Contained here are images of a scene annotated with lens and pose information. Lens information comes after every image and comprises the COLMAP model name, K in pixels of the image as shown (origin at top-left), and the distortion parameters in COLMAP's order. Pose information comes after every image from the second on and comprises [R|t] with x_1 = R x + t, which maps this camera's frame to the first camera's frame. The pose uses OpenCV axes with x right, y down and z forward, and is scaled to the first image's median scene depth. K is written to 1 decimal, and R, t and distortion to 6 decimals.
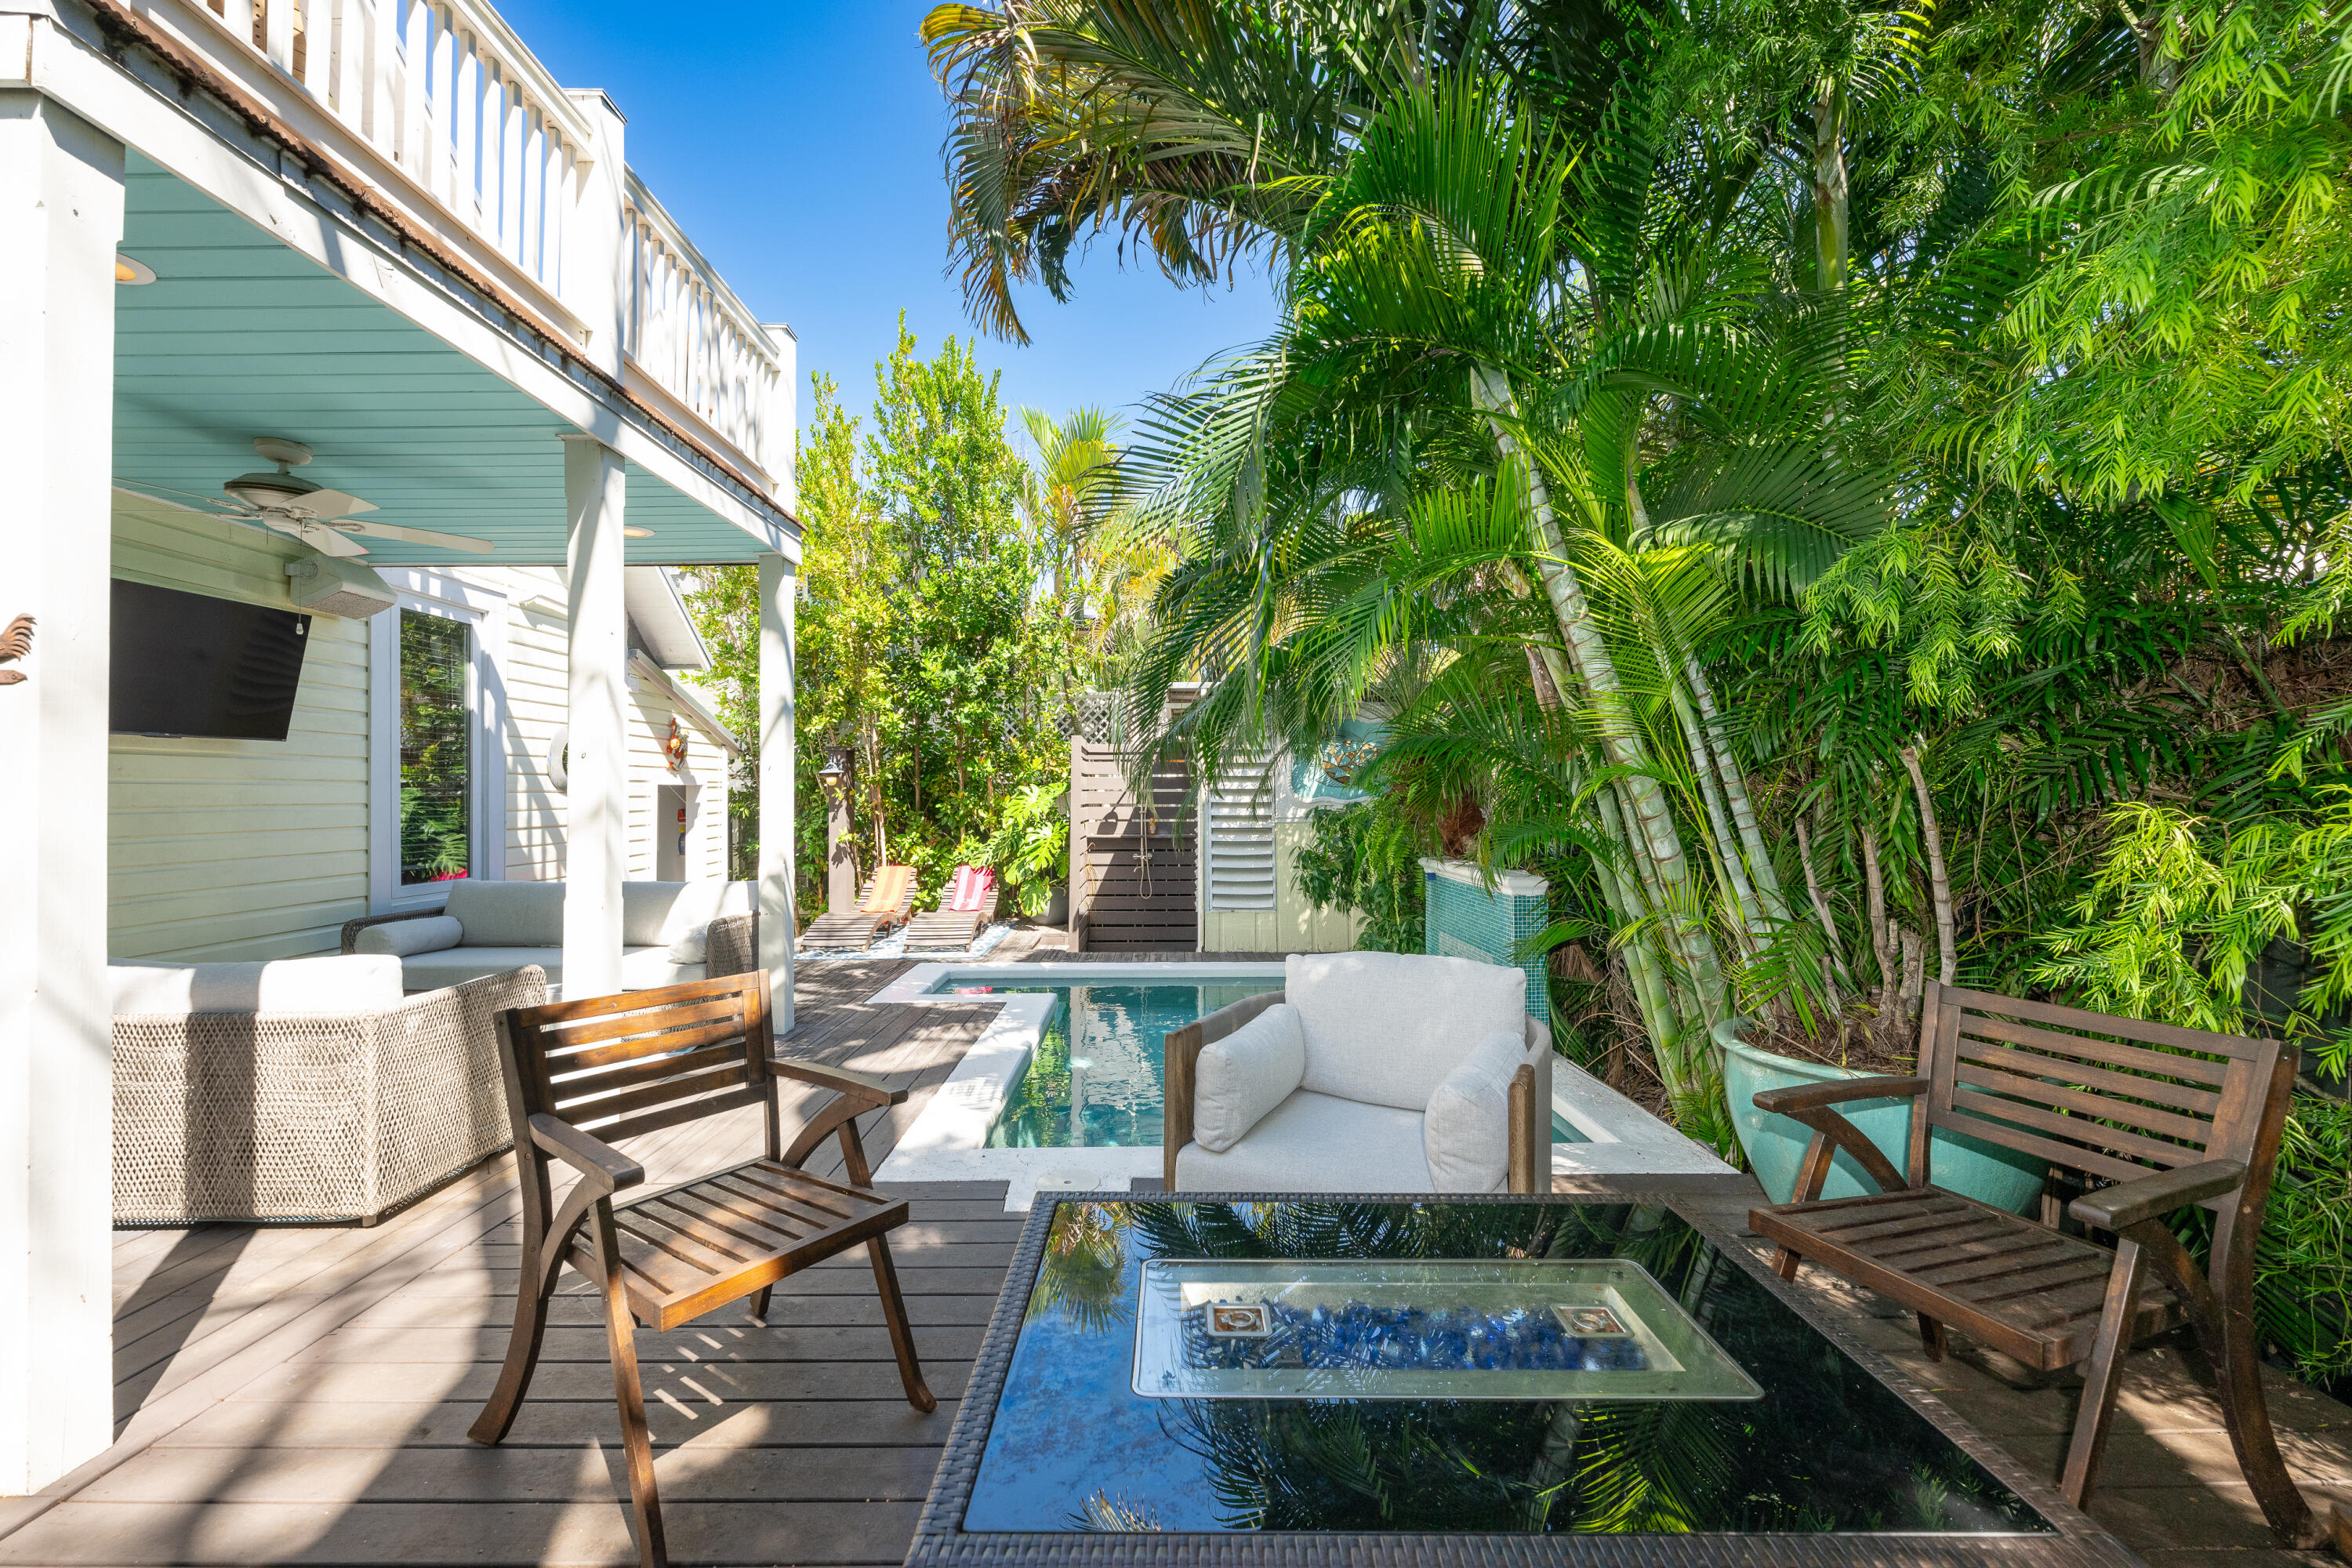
lens RADIAL K [[931.9, 0, 1179.1], [0, 931.9, 795.5], [0, 0, 1]] dist [-0.000521, 0.000450]
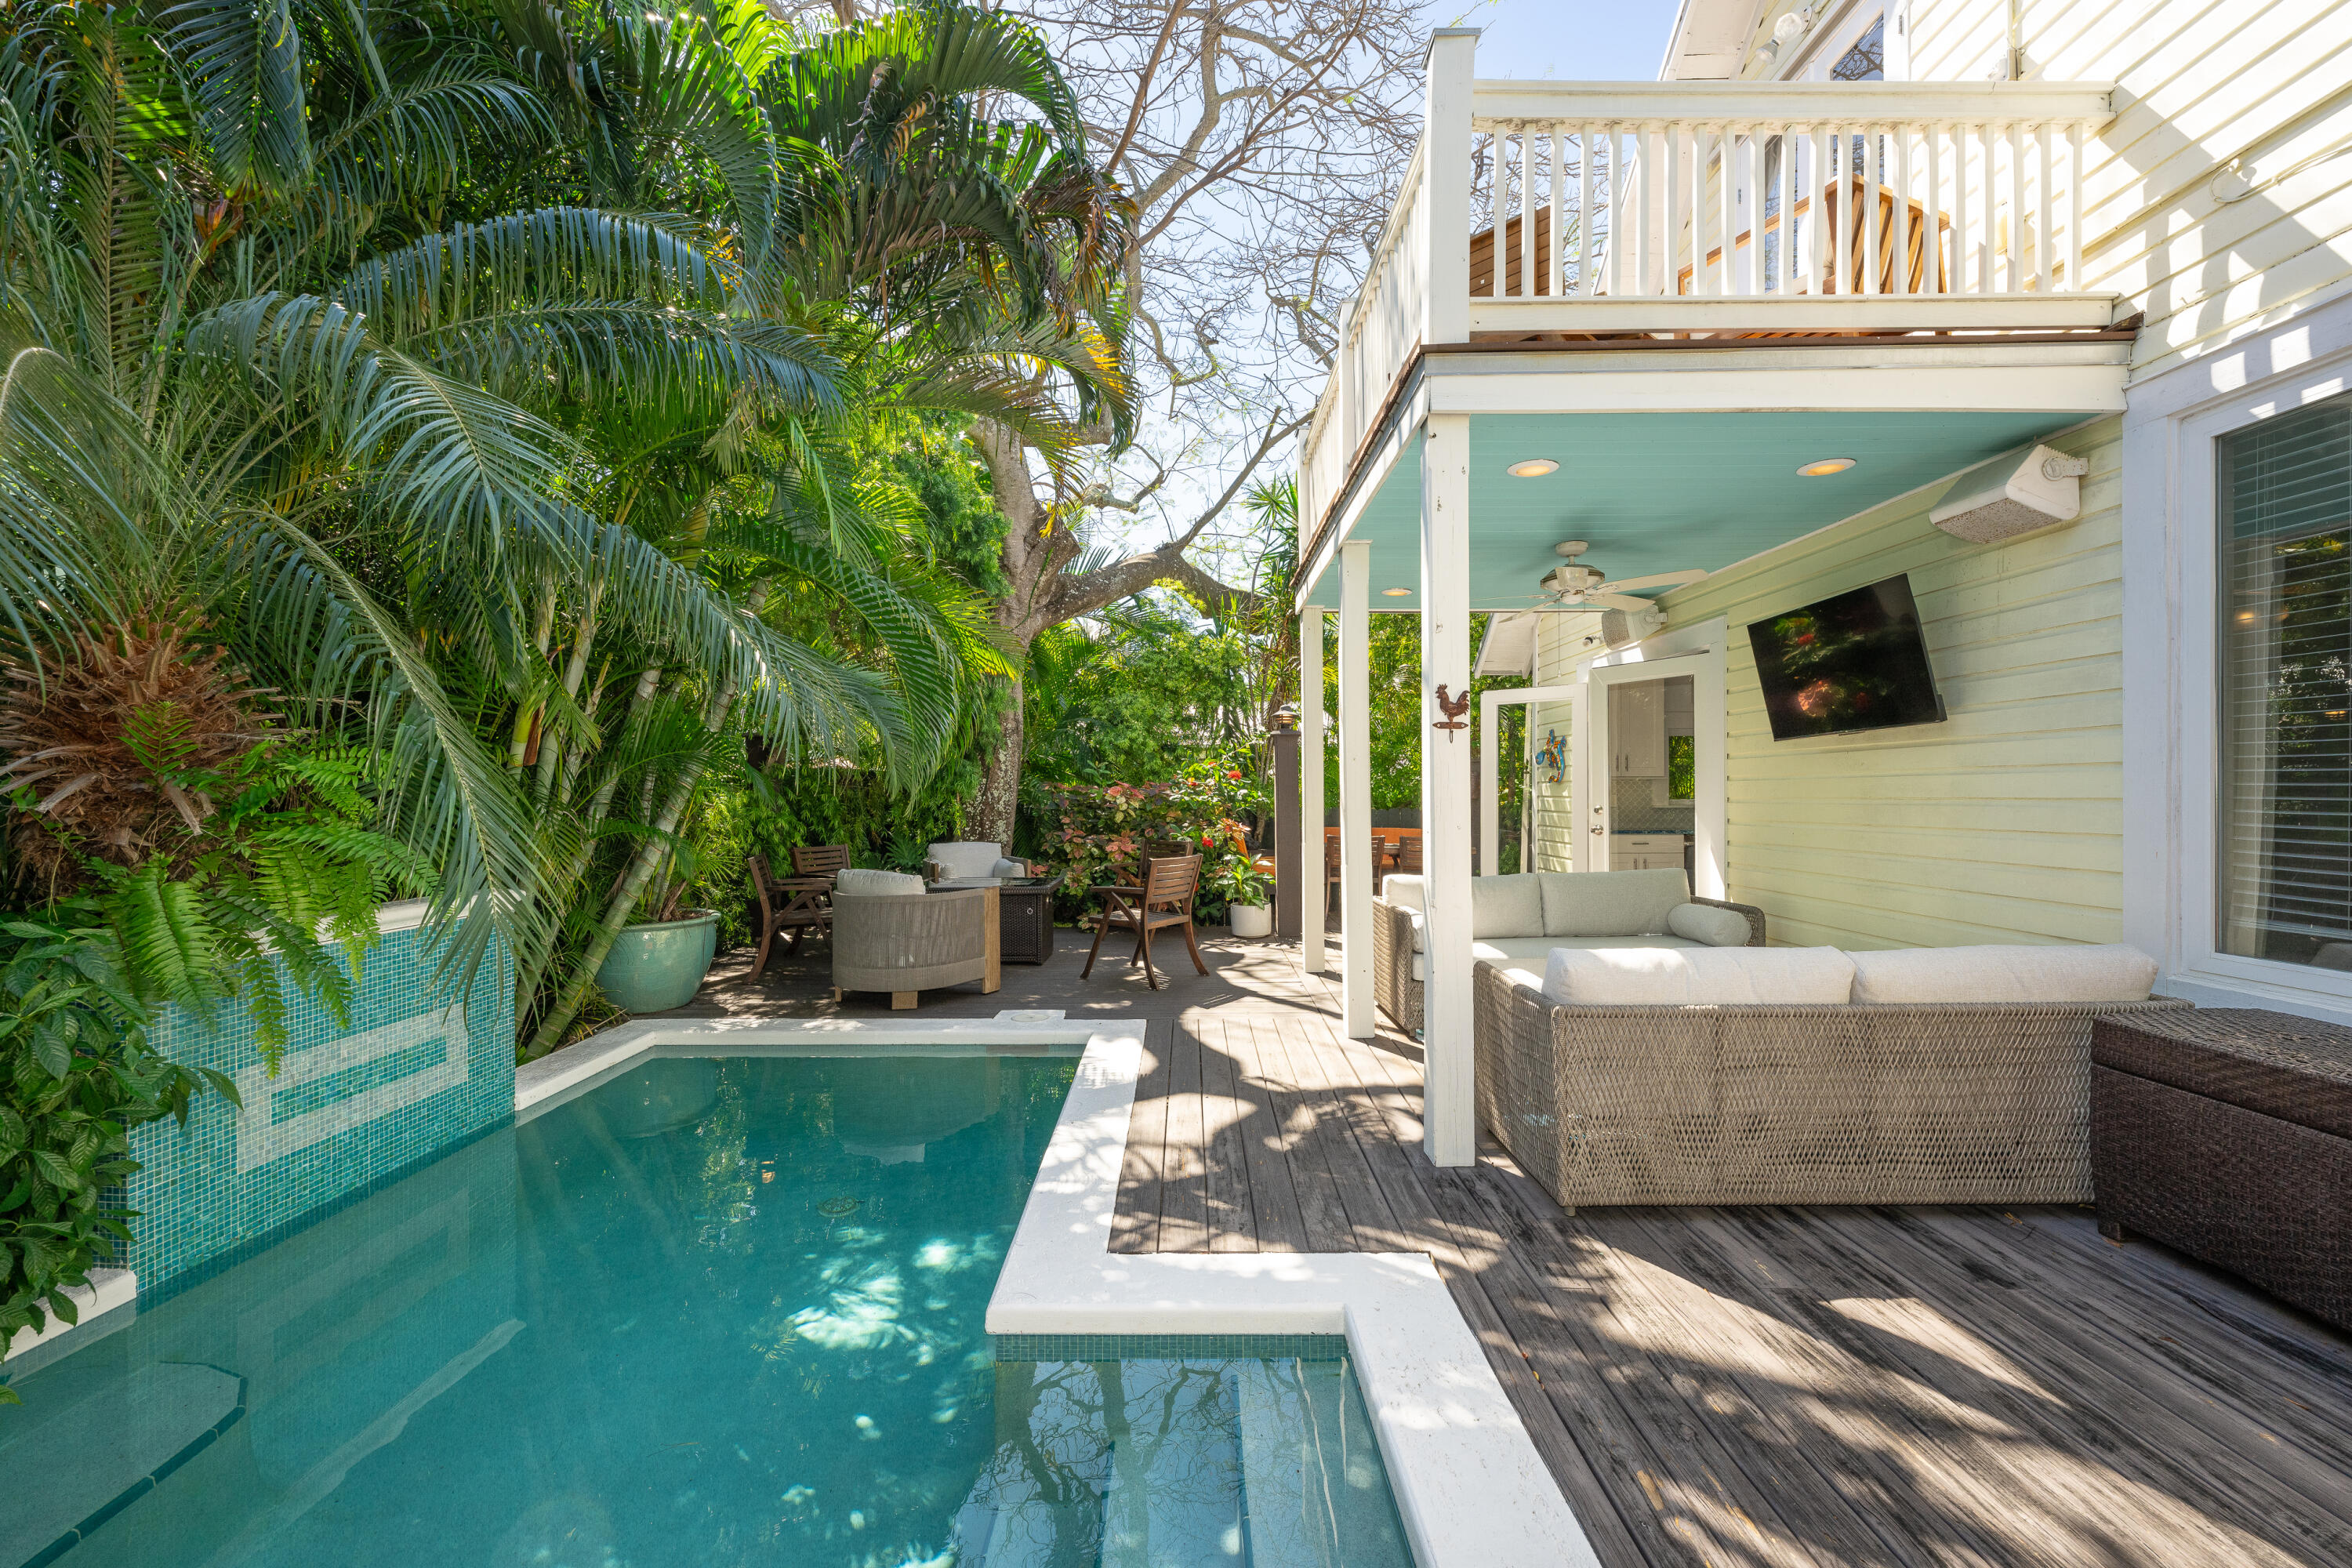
lens RADIAL K [[931.9, 0, 1179.1], [0, 931.9, 795.5], [0, 0, 1]] dist [-0.000521, 0.000450]
pose [[-0.999871, 0.008185, 0.013818, -0.165347], [0.008190, 0.999966, 0.000308, 0.000071], [-0.013815, 0.000422, -0.999904, 1.046194]]
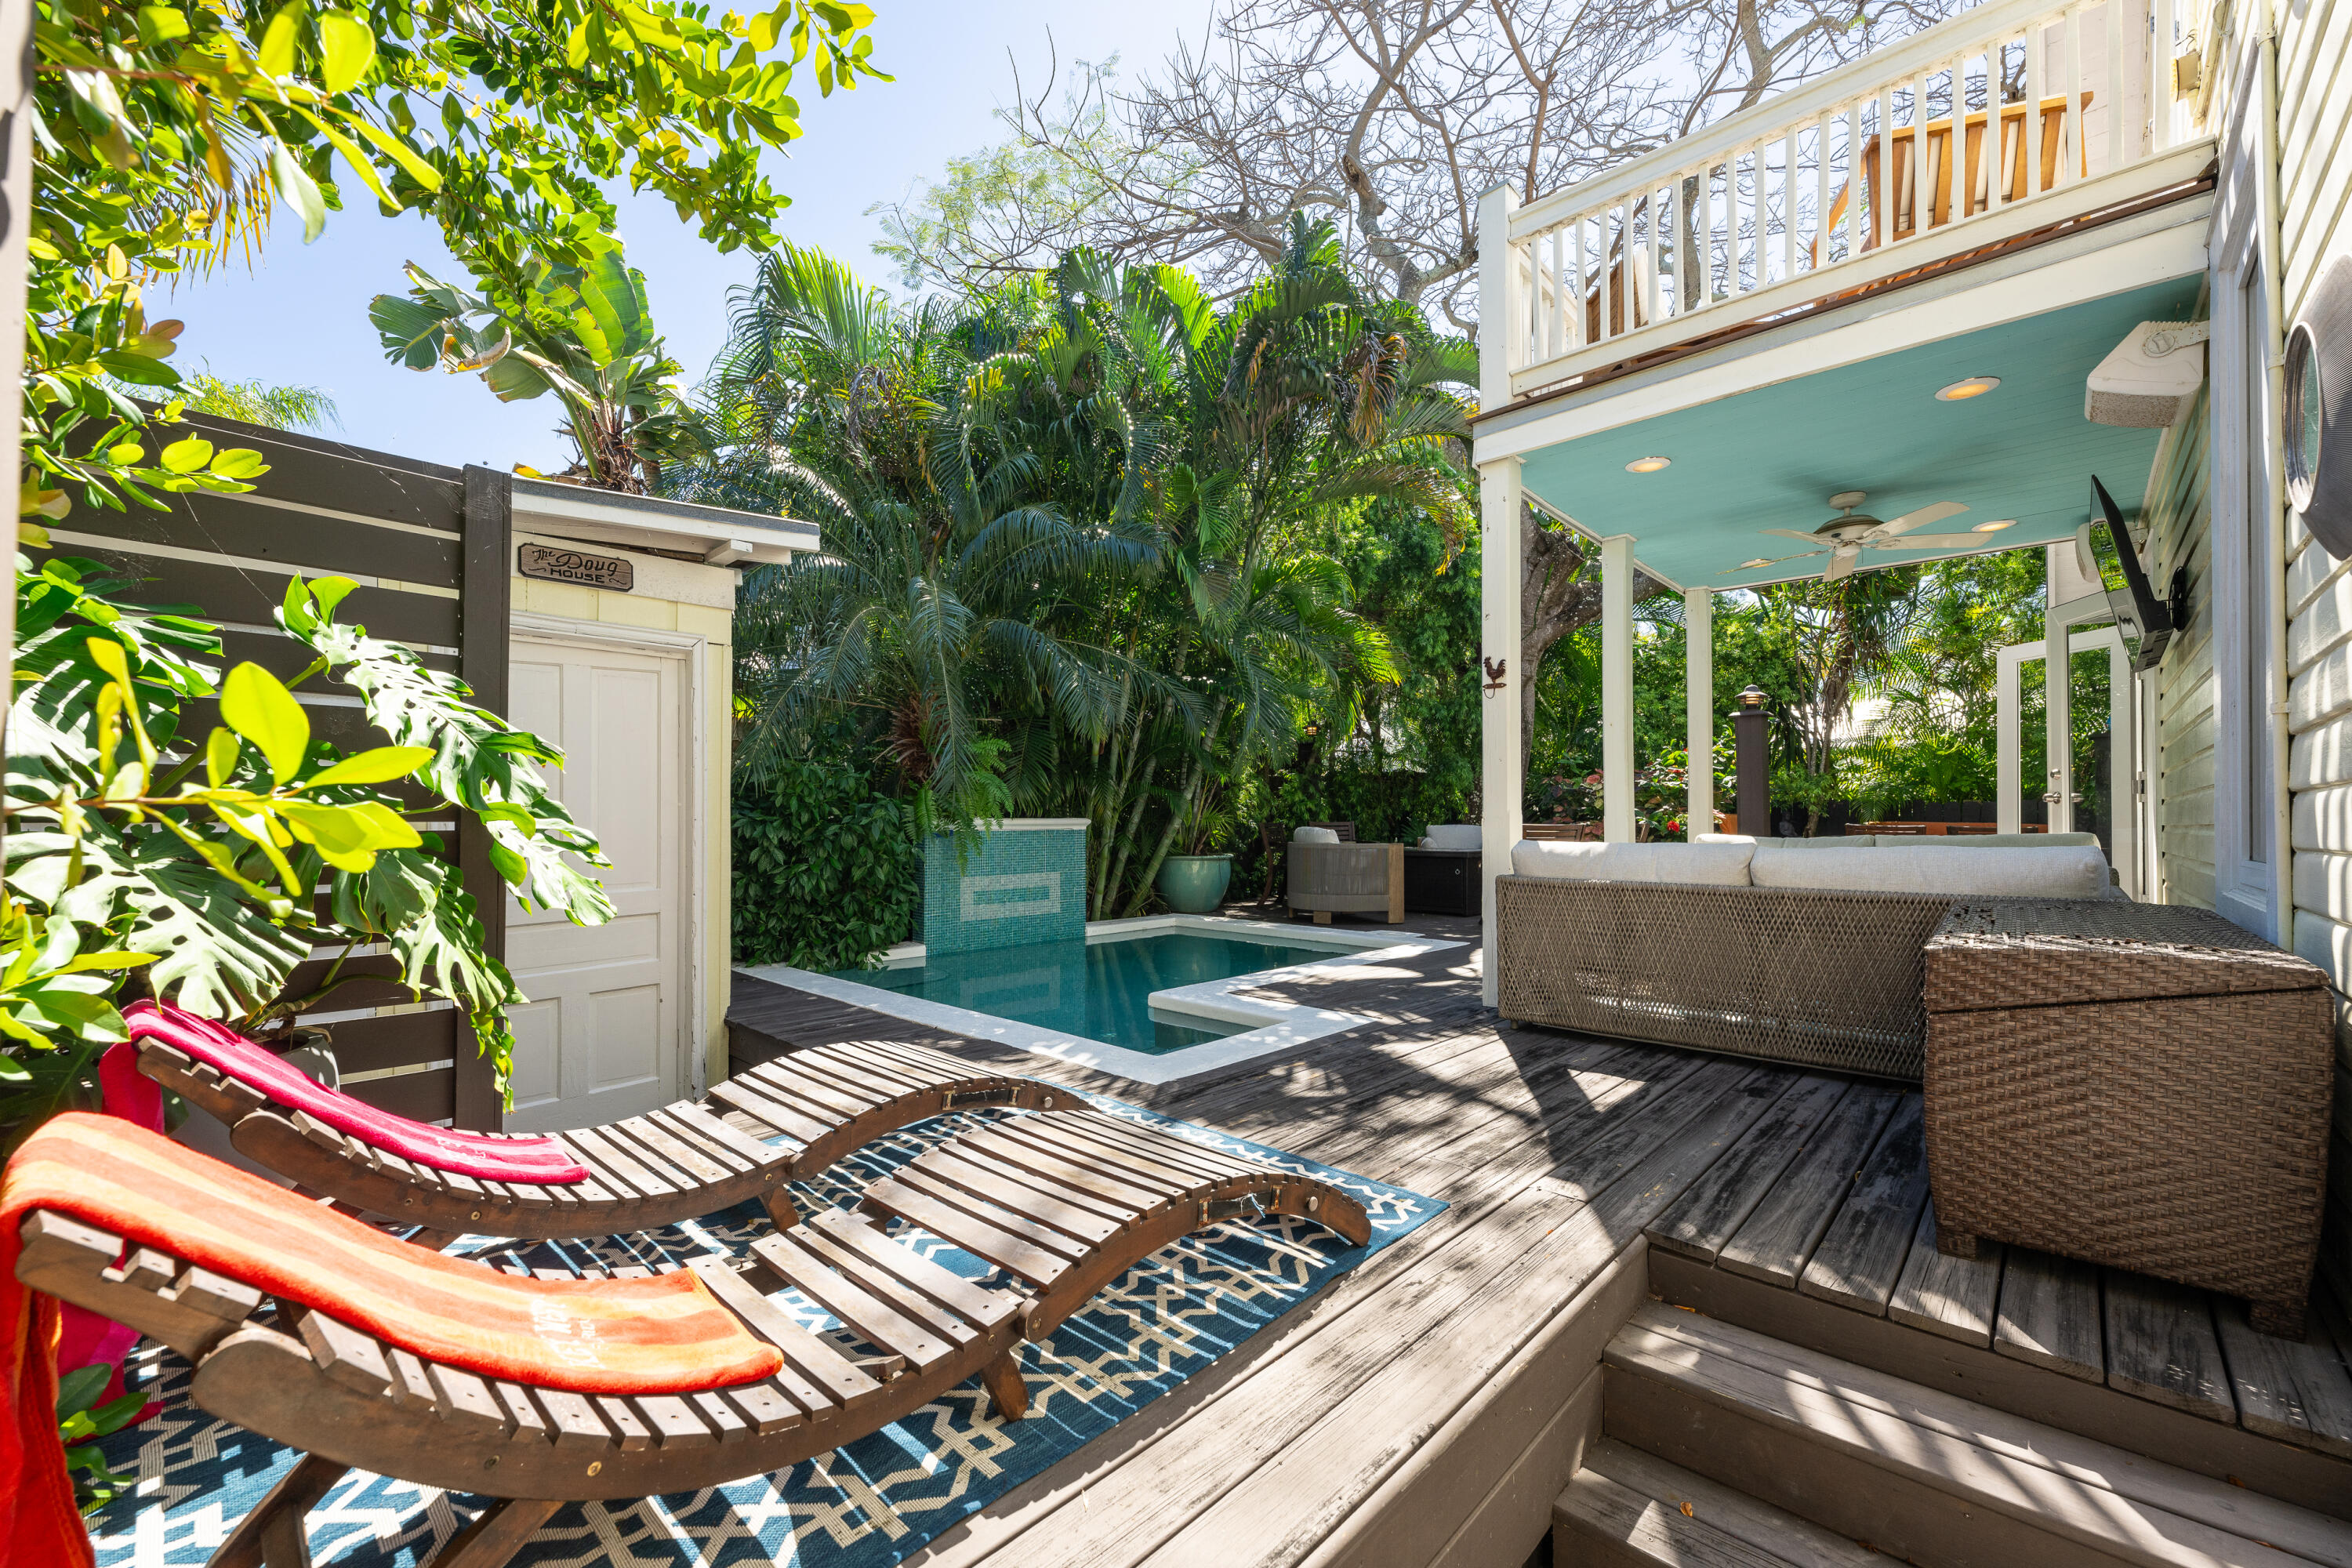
lens RADIAL K [[931.9, 0, 1179.1], [0, 931.9, 795.5], [0, 0, 1]] dist [-0.000521, 0.000450]
pose [[-0.724532, 0.020572, 0.688934, -0.523225], [-0.000137, 0.999550, -0.029992, 0.052862], [-0.689242, -0.021824, -0.724203, 1.172092]]
